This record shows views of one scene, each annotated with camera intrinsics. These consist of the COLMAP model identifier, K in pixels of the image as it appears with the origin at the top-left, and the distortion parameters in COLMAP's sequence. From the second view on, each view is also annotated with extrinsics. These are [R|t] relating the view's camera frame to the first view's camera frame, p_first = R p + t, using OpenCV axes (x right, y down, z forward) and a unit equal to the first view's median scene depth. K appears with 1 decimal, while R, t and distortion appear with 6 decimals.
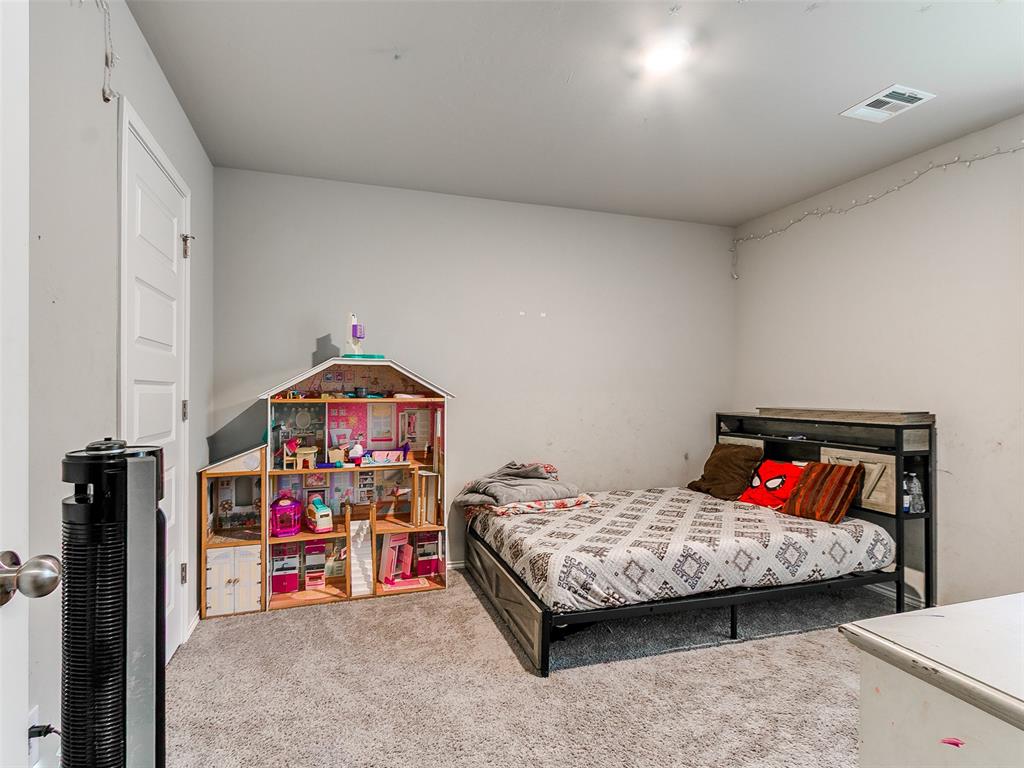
lens RADIAL K [[523.7, 0, 507.0], [0, 523.7, 385.6], [0, 0, 1]] dist [0.003350, -0.002027]
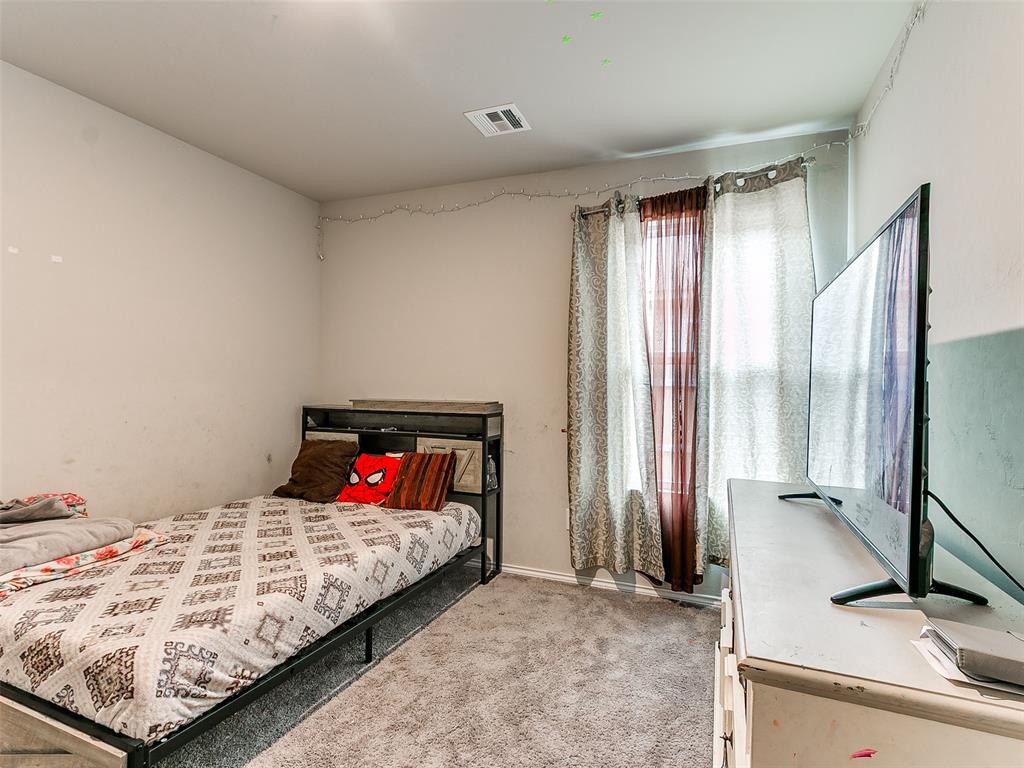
lens RADIAL K [[523.7, 0, 504.0], [0, 523.7, 389.1], [0, 0, 1]] dist [0.003350, -0.002027]
pose [[0.649703, -0.001372, 0.760187, -0.087093], [-0.019055, 0.999655, 0.018089, 0.000614], [-0.759950, -0.026238, 0.649452, 0.247058]]
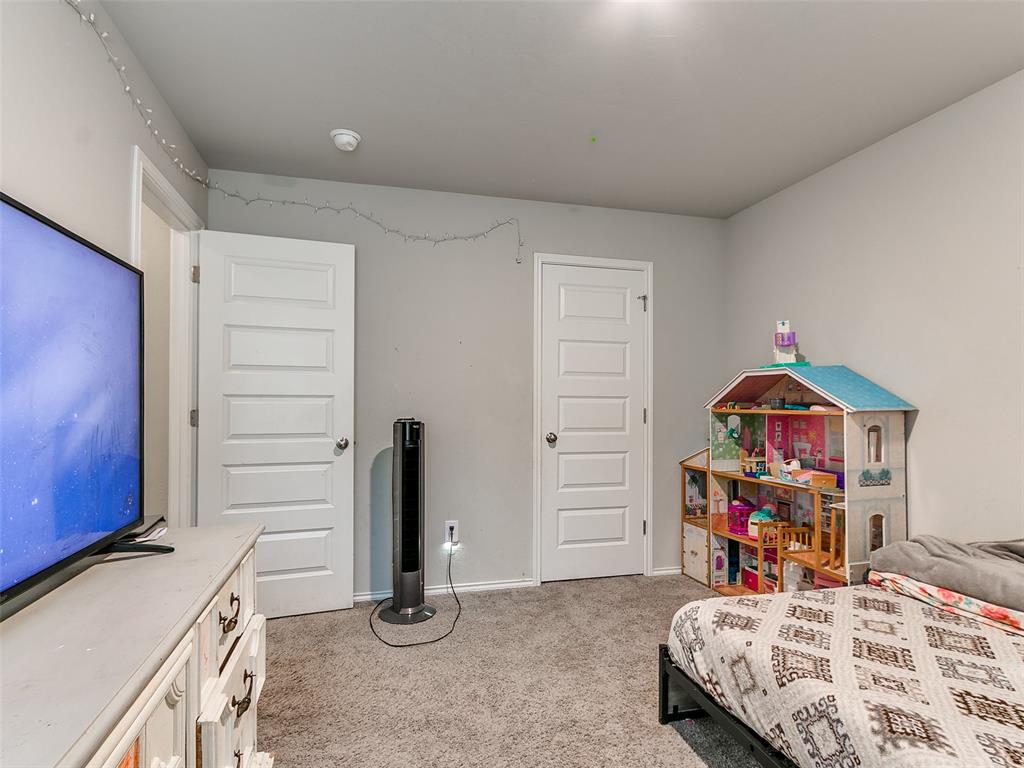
lens RADIAL K [[523.7, 0, 504.8], [0, 523.7, 392.2], [0, 0, 1]] dist [0.003350, -0.002027]
pose [[-0.054291, -0.021175, -0.998301, 0.803949], [0.008276, 0.999731, -0.021656, 0.009767], [0.998491, -0.009437, -0.054101, 0.641521]]
